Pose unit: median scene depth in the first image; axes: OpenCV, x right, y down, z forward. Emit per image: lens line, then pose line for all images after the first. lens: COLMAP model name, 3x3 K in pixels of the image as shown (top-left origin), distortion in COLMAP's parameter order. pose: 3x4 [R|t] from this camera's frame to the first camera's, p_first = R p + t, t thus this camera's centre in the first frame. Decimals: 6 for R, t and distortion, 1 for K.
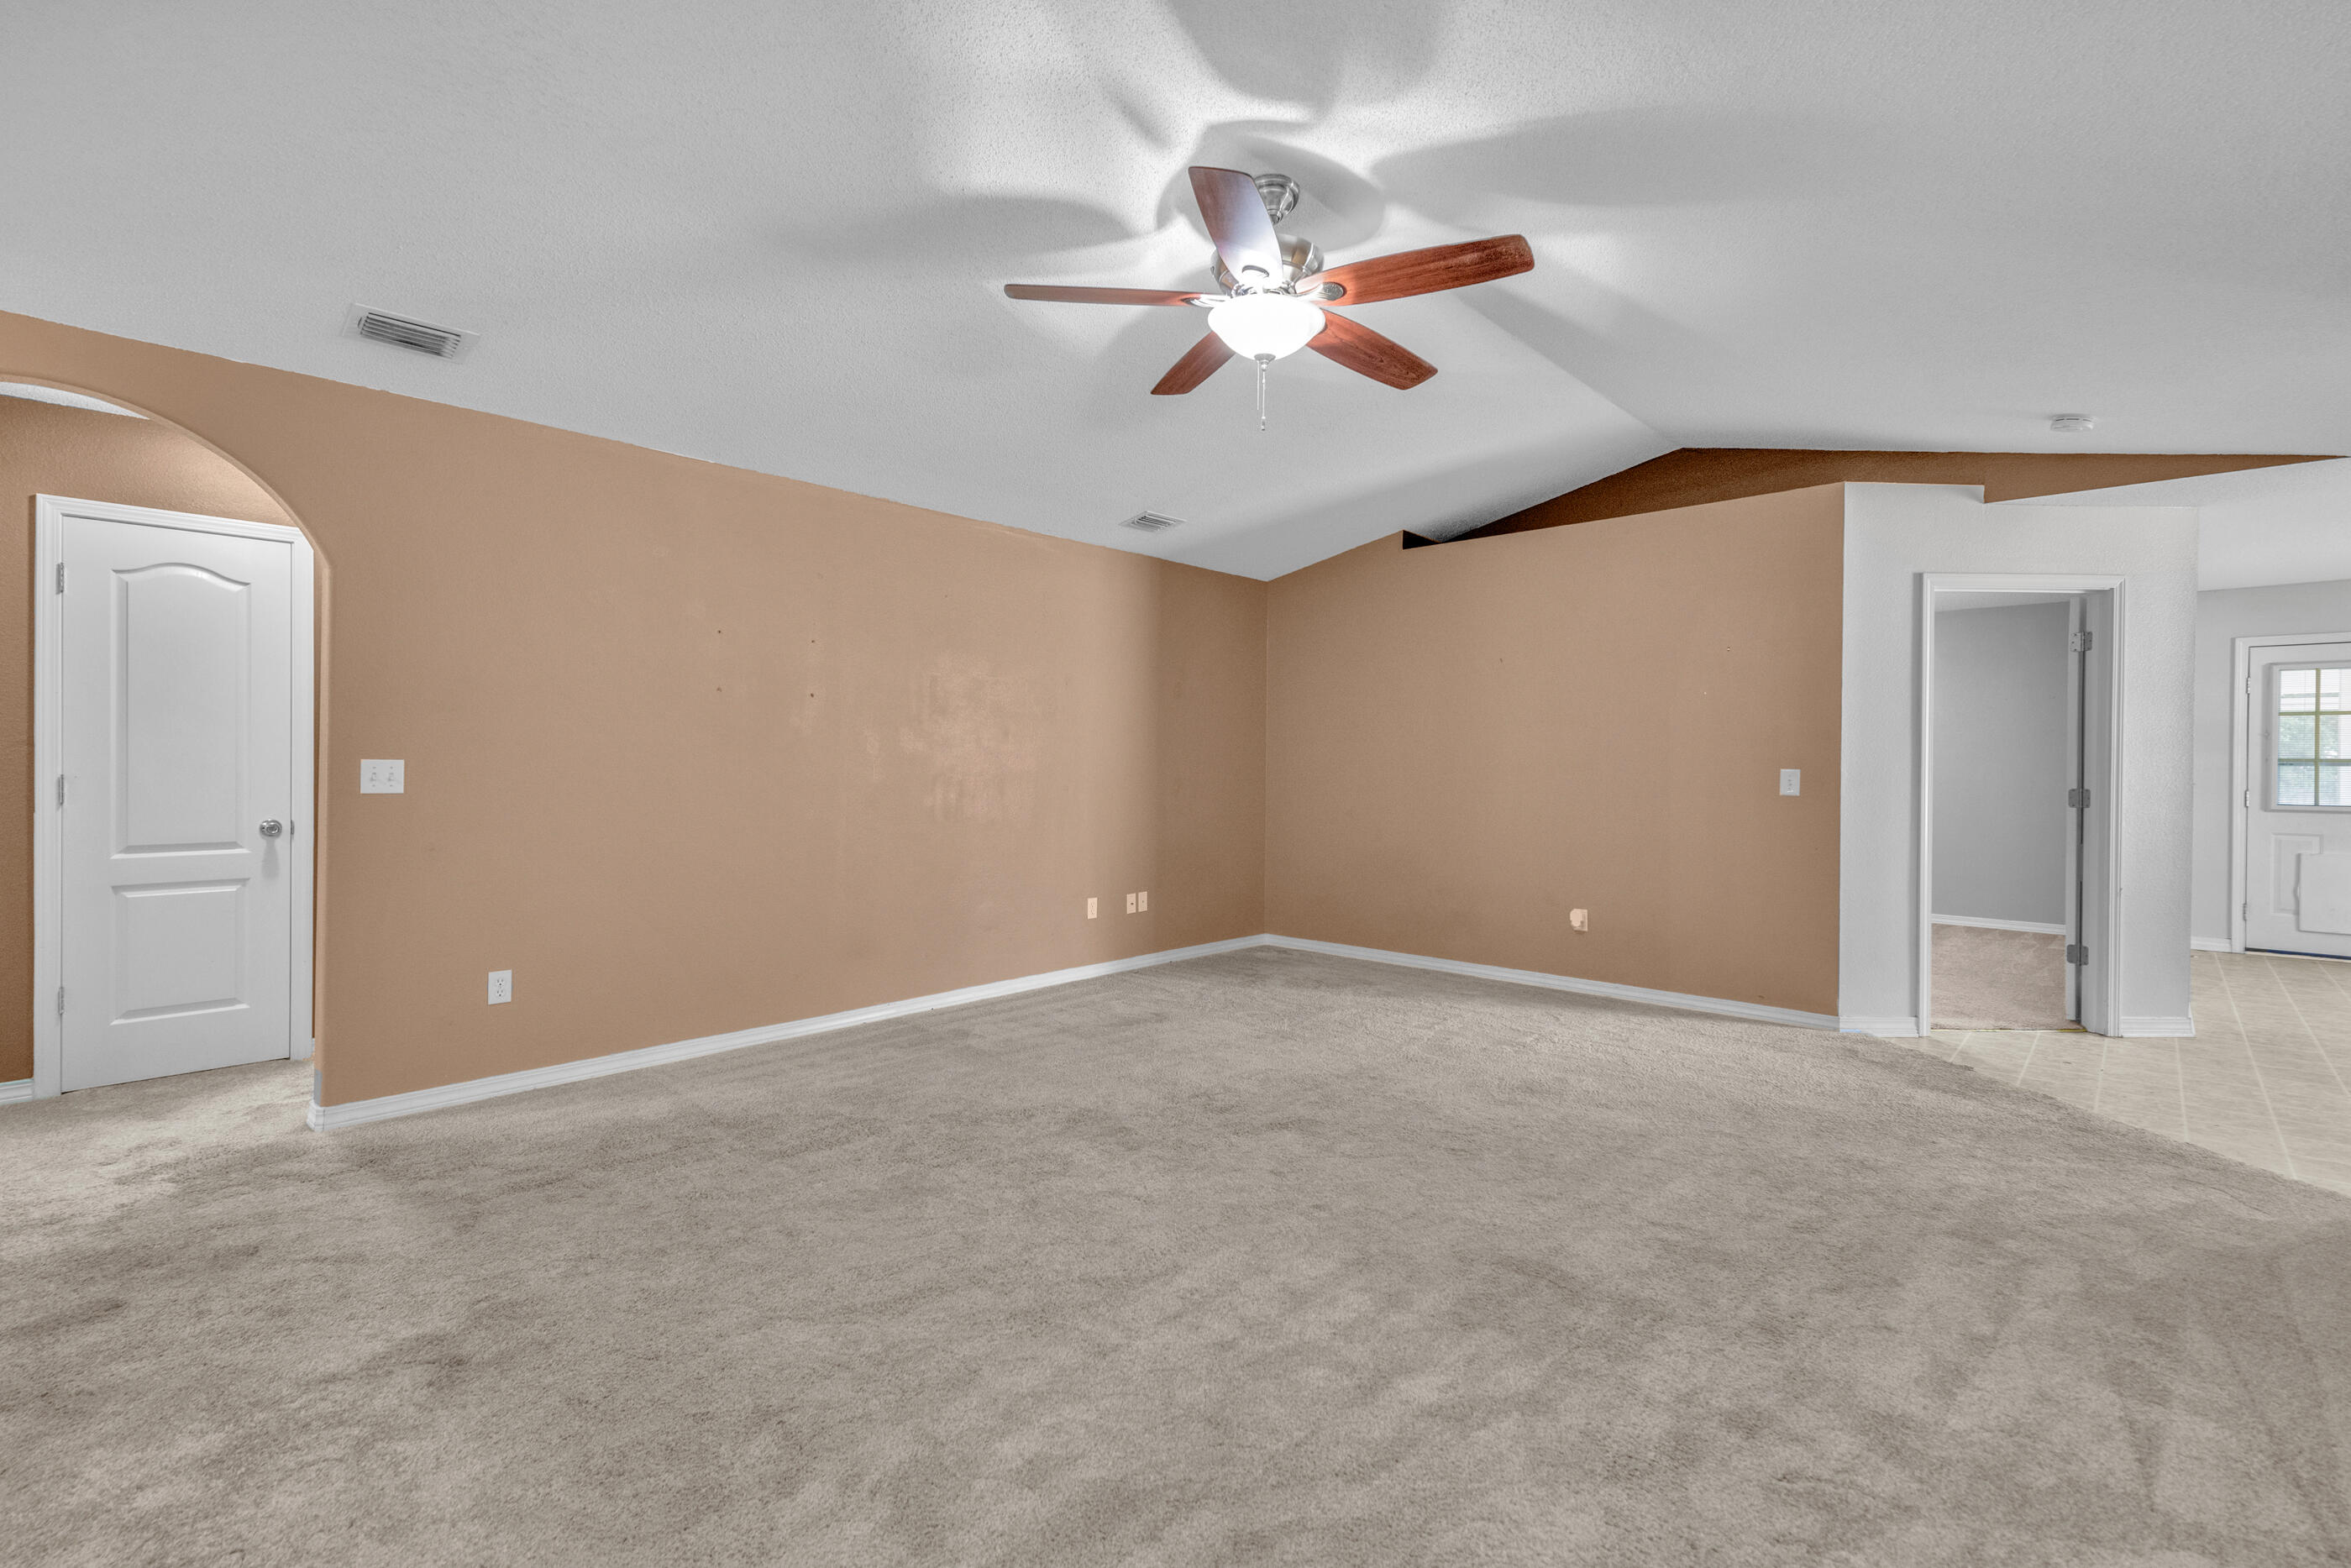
lens RADIAL K [[1023.4, 0, 1181.0], [0, 1023.4, 777.0], [0, 0, 1]] dist [0.003479, 0.000142]
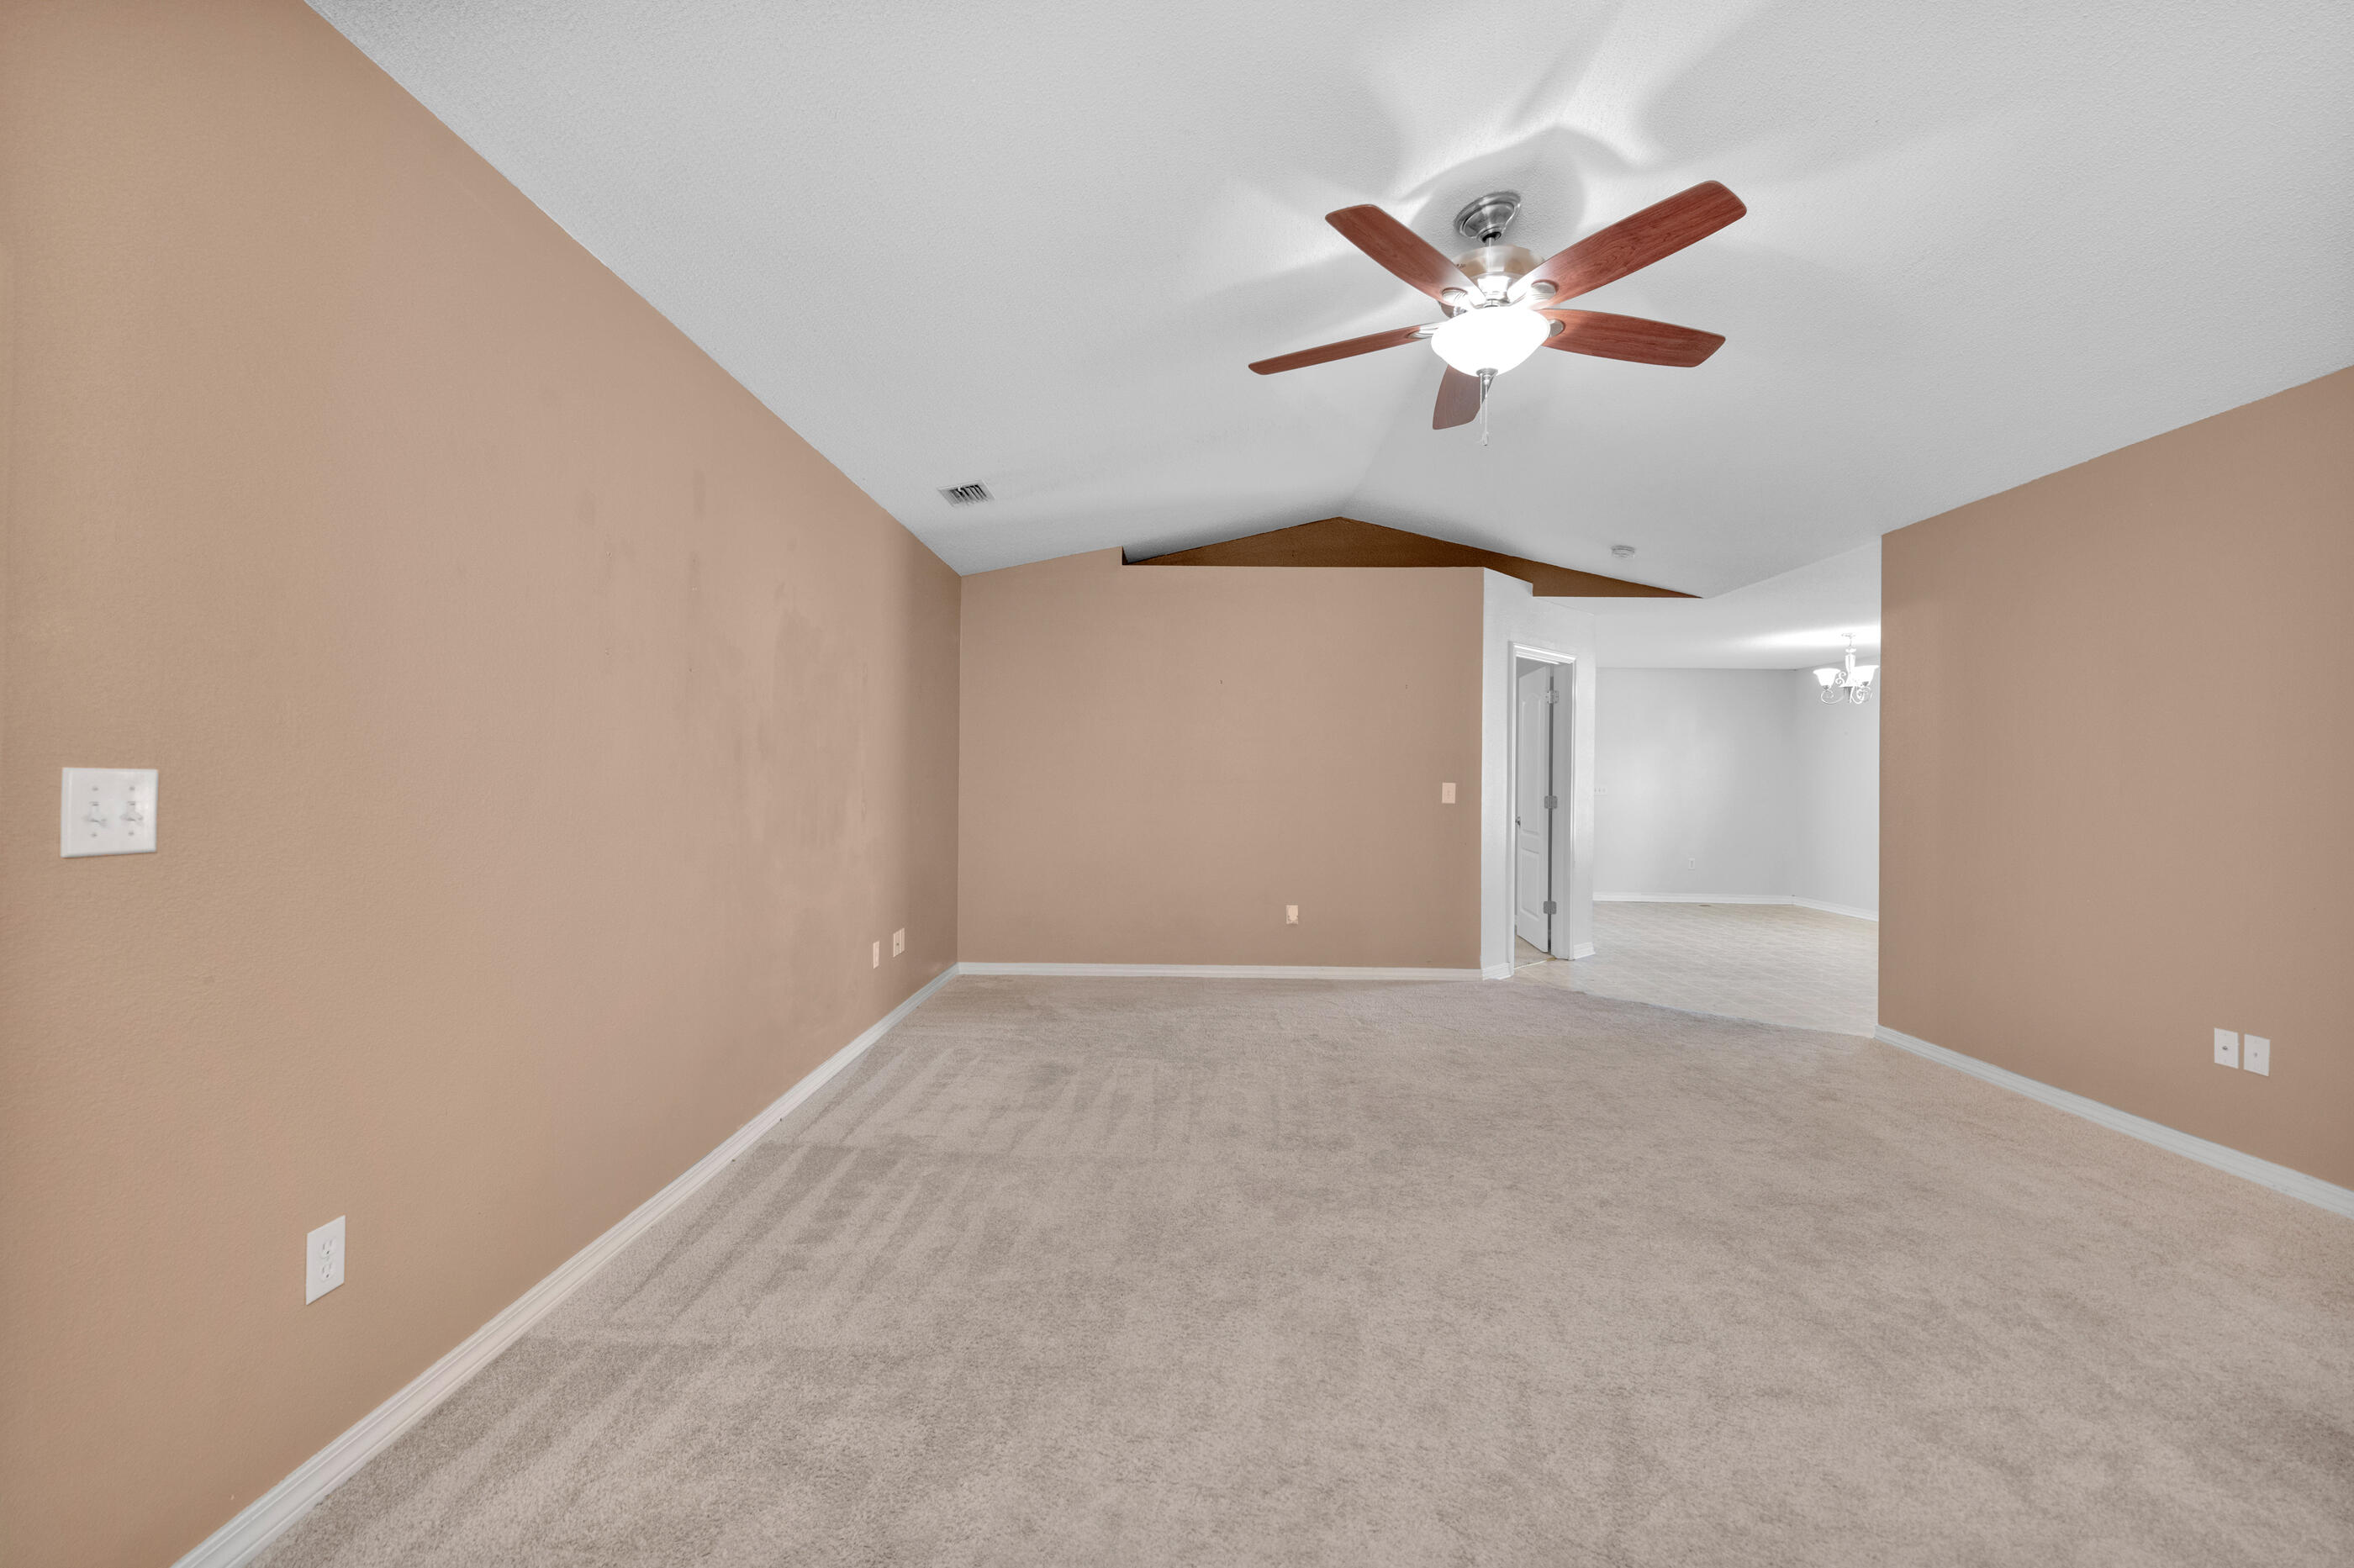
lens RADIAL K [[976.1, 0, 1177.0], [0, 976.1, 784.0], [0, 0, 1]] dist [-0.000562, -0.000233]
pose [[0.757086, -0.002164, 0.653312, -0.603517], [0.004110, 0.999991, -0.001451, -0.007364], [-0.653302, 0.003784, 0.757088, 0.377093]]
